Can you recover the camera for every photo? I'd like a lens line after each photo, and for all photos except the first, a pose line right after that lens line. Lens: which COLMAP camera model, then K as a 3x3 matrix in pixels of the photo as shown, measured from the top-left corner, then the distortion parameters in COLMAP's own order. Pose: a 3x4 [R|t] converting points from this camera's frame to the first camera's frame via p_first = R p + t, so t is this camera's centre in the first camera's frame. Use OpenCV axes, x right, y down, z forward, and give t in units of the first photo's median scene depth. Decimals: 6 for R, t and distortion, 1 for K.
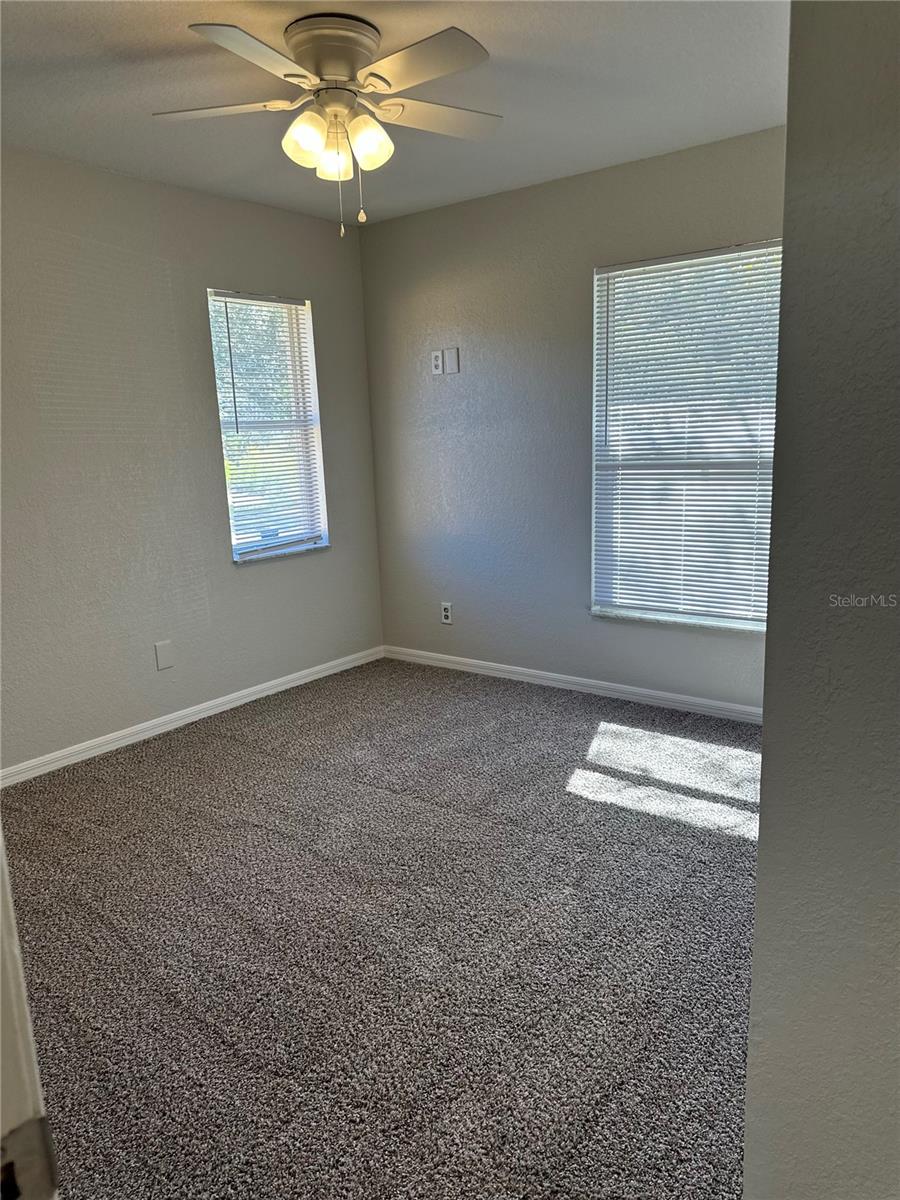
lens RADIAL K [[850.8, 0, 450.0], [0, 850.8, 600.0], [0, 0, 1]] dist [0.002272, -0.002604]
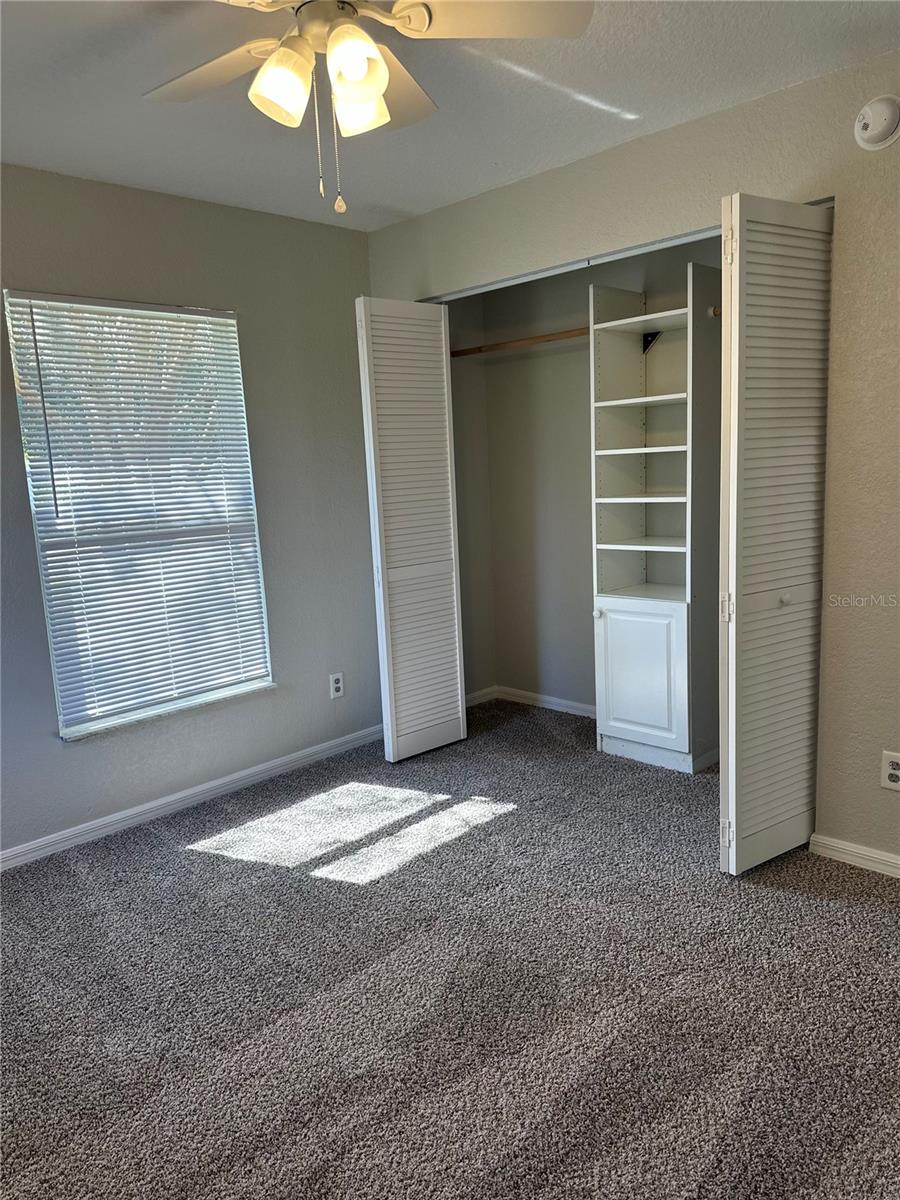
lens RADIAL K [[850.8, 0, 450.0], [0, 850.8, 600.0], [0, 0, 1]] dist [0.002272, -0.002604]
pose [[0.094290, -0.123740, 0.987825, -0.581524], [0.234247, 0.967145, 0.098790, -0.108412], [-0.967594, 0.222080, 0.120178, 0.608917]]
